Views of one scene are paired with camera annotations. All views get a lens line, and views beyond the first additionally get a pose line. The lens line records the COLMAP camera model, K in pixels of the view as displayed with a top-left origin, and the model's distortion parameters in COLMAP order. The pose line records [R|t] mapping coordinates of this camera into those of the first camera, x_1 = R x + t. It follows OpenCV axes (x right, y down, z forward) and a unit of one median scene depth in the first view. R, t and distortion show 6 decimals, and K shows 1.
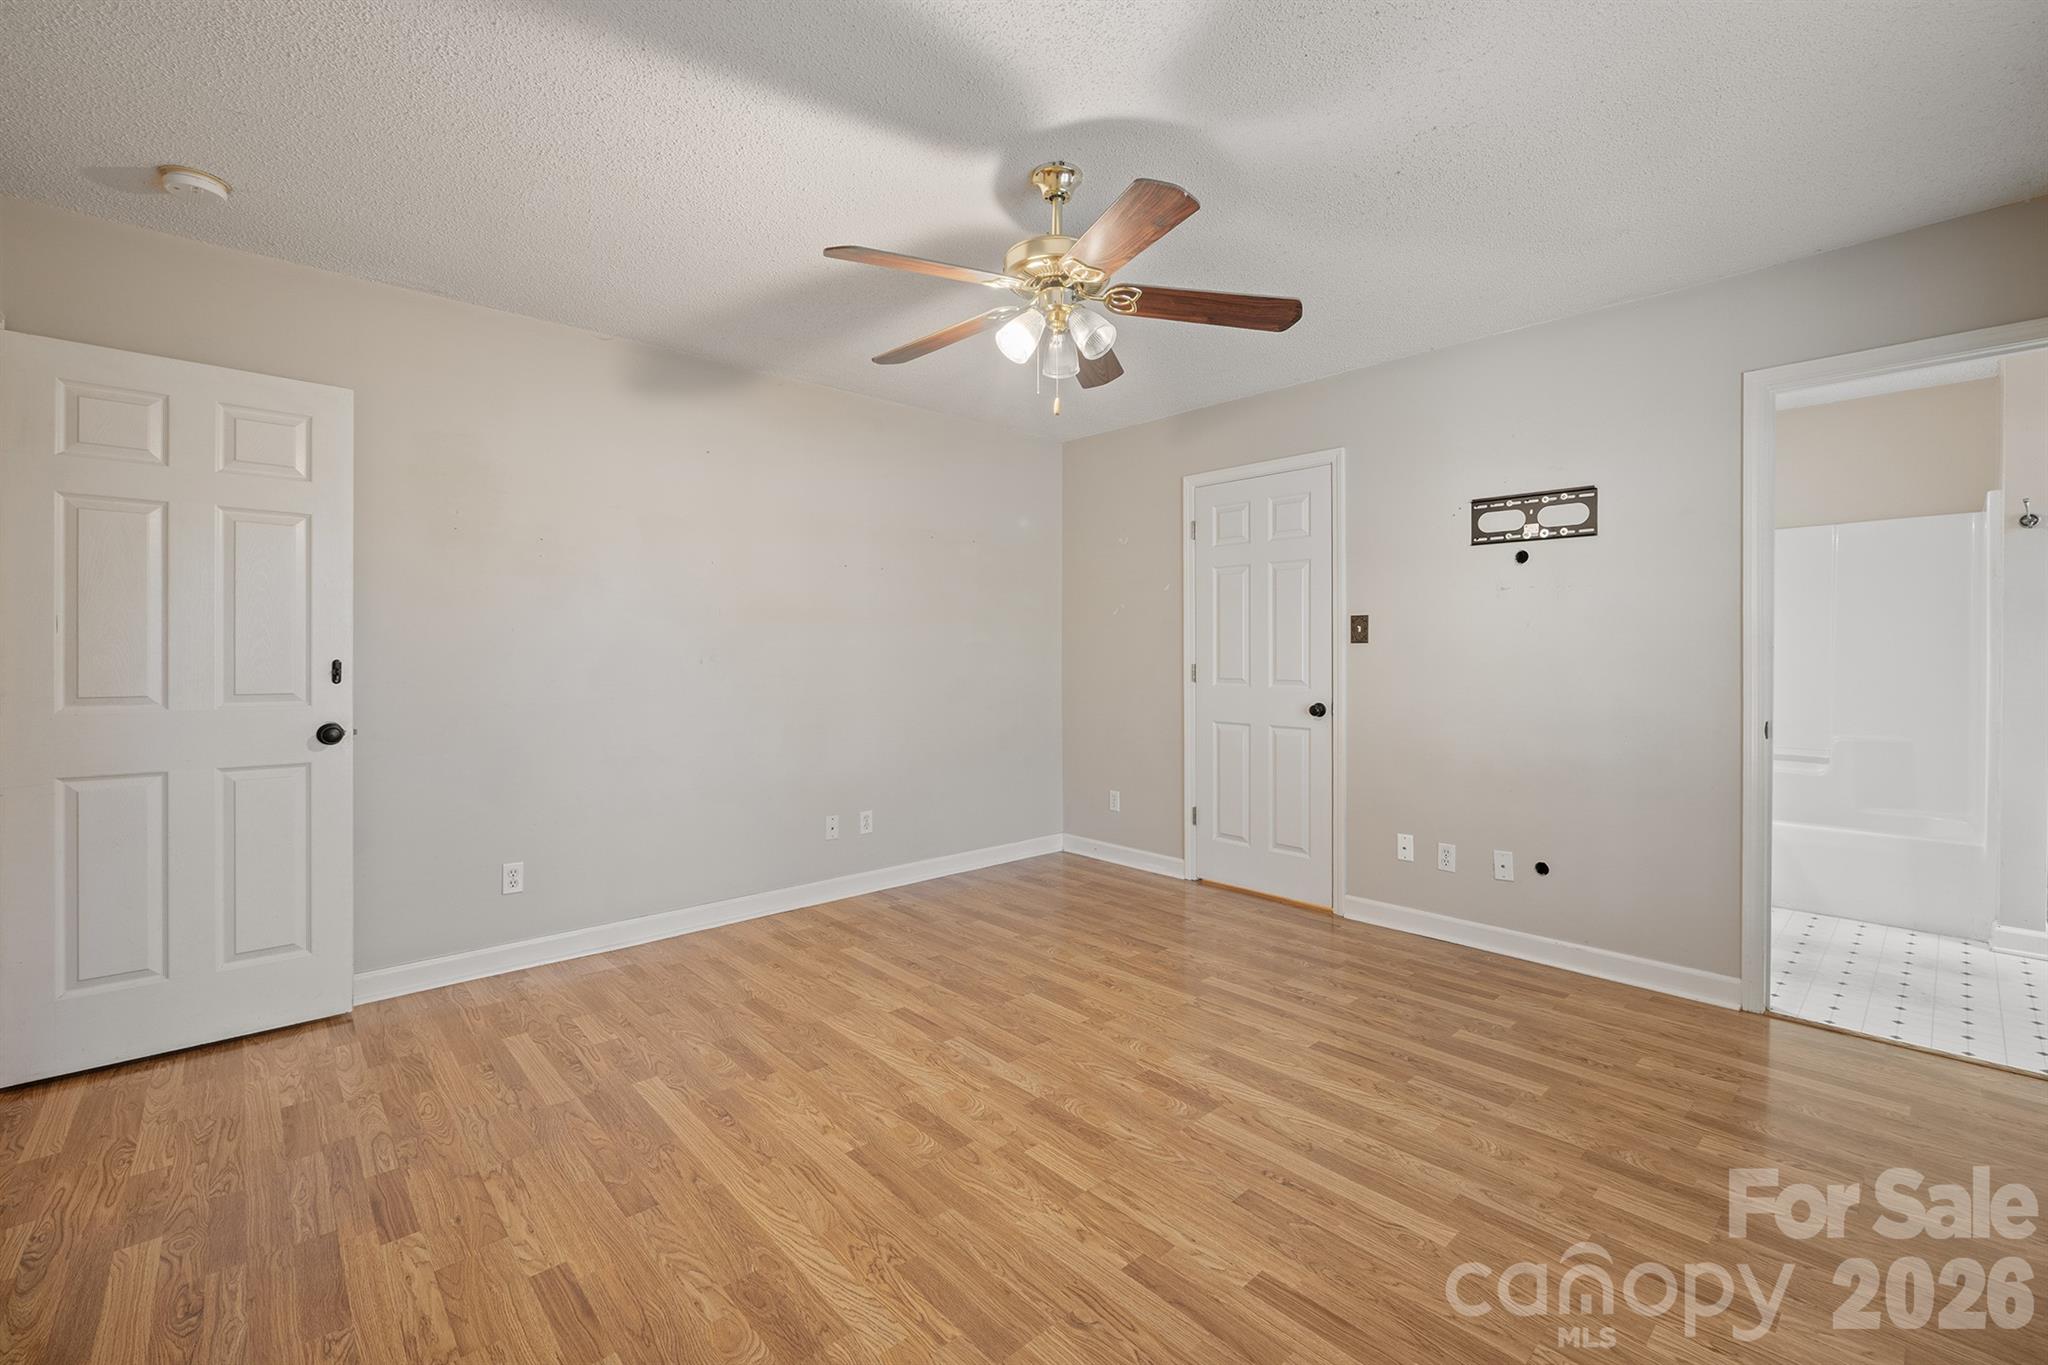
lens RADIAL K [[860.7, 0, 1027.8], [0, 860.7, 671.9], [0, 0, 1]] dist [-0.003549, -0.000256]
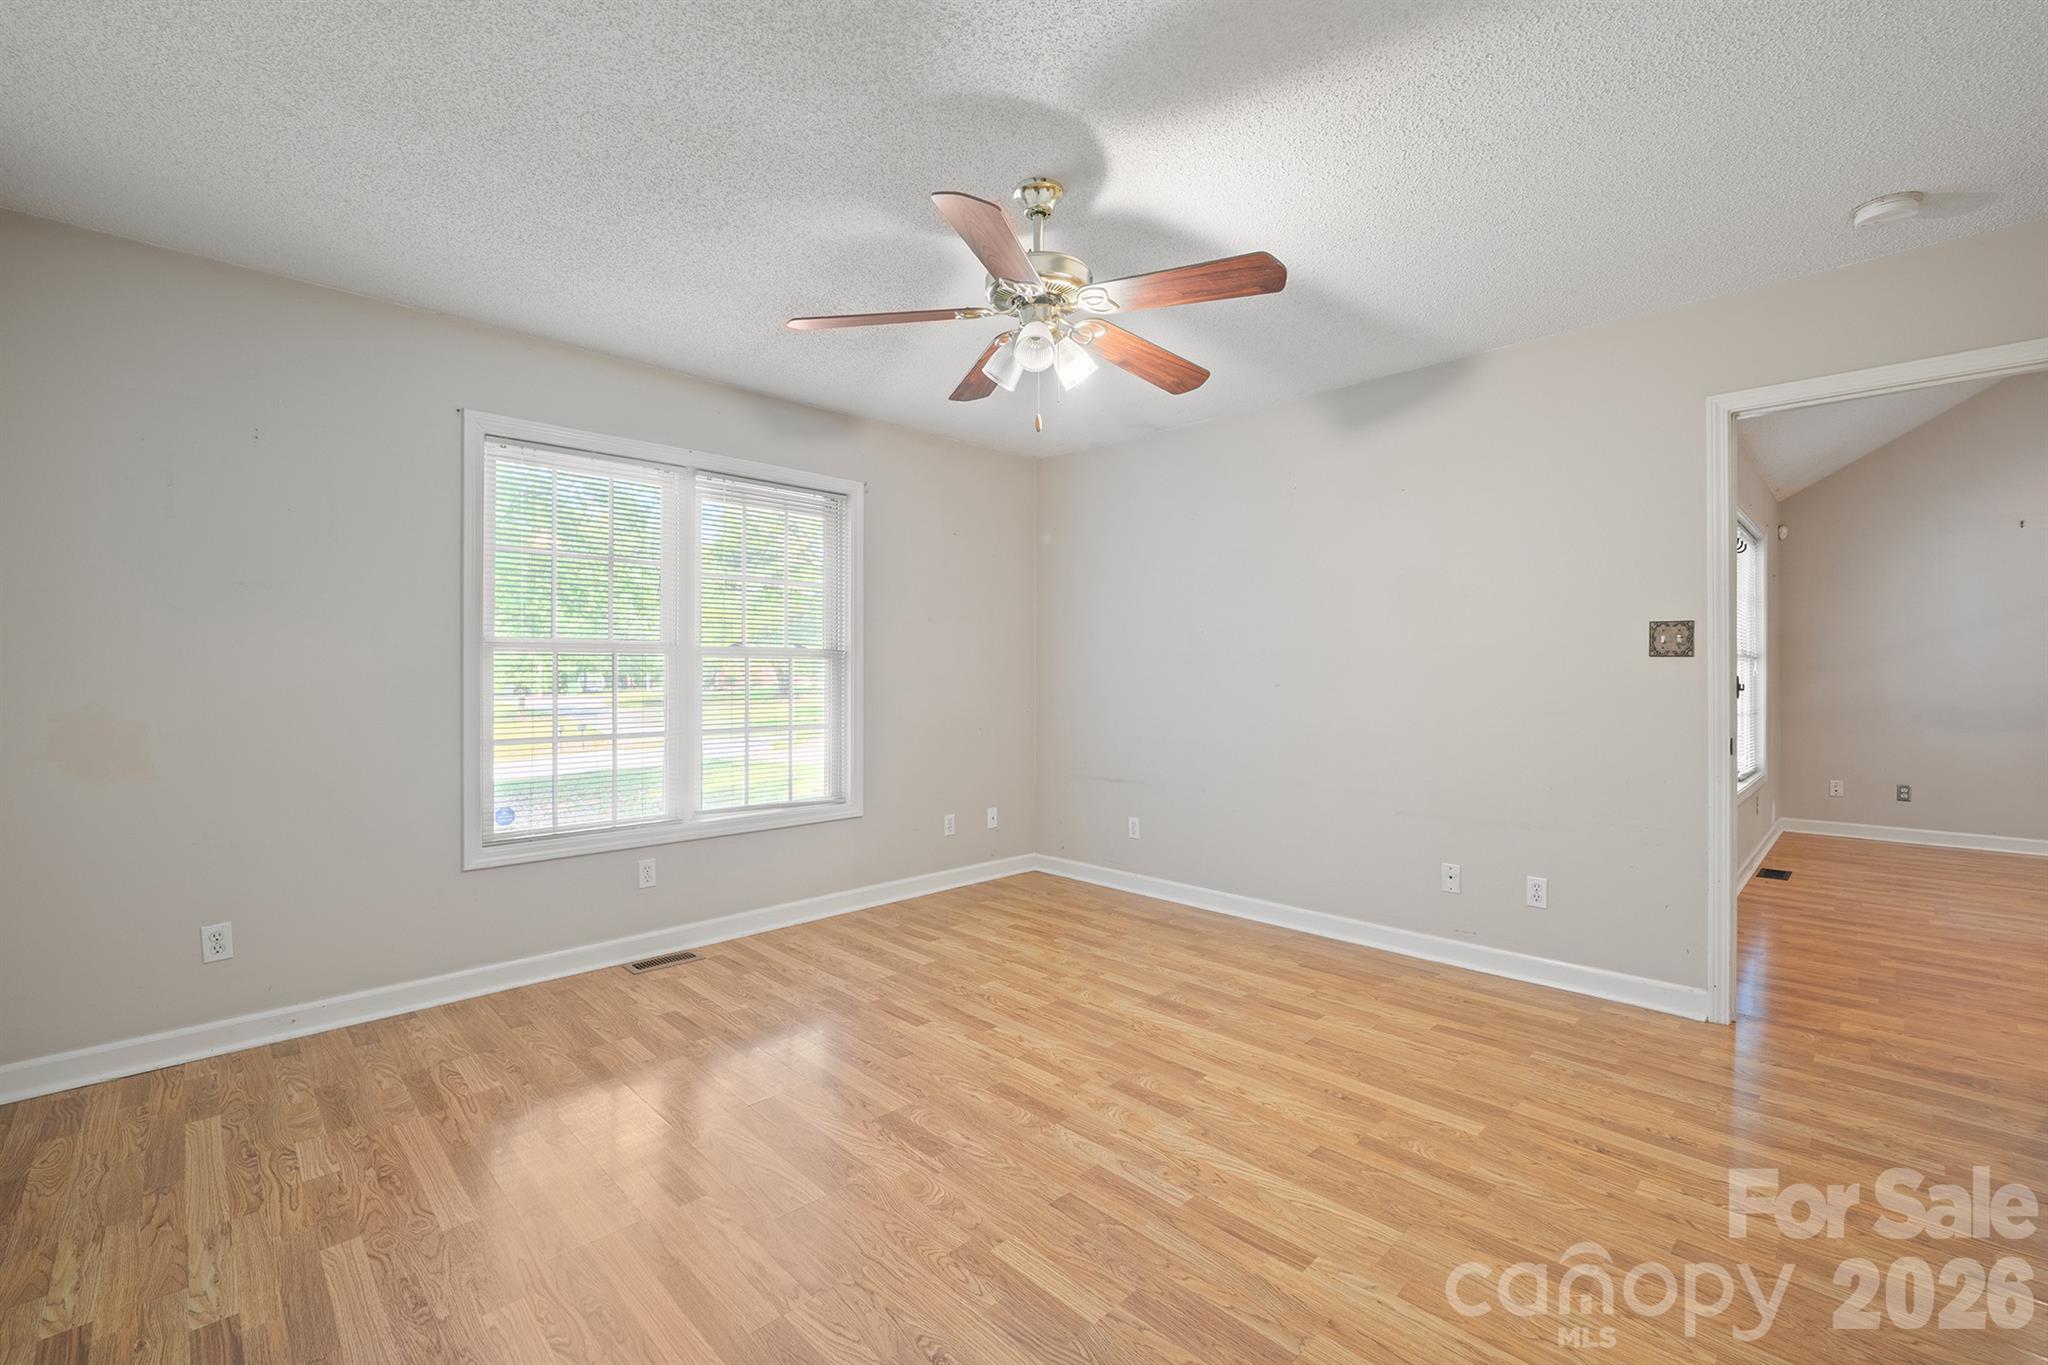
lens RADIAL K [[860.7, 0, 1027.8], [0, 860.7, 671.9], [0, 0, 1]] dist [-0.003549, -0.000256]
pose [[-0.999238, 0.000557, -0.039037, 0.085641], [-0.000328, 0.999743, 0.022649, -0.044115], [0.039040, 0.022644, -0.998981, 2.007551]]
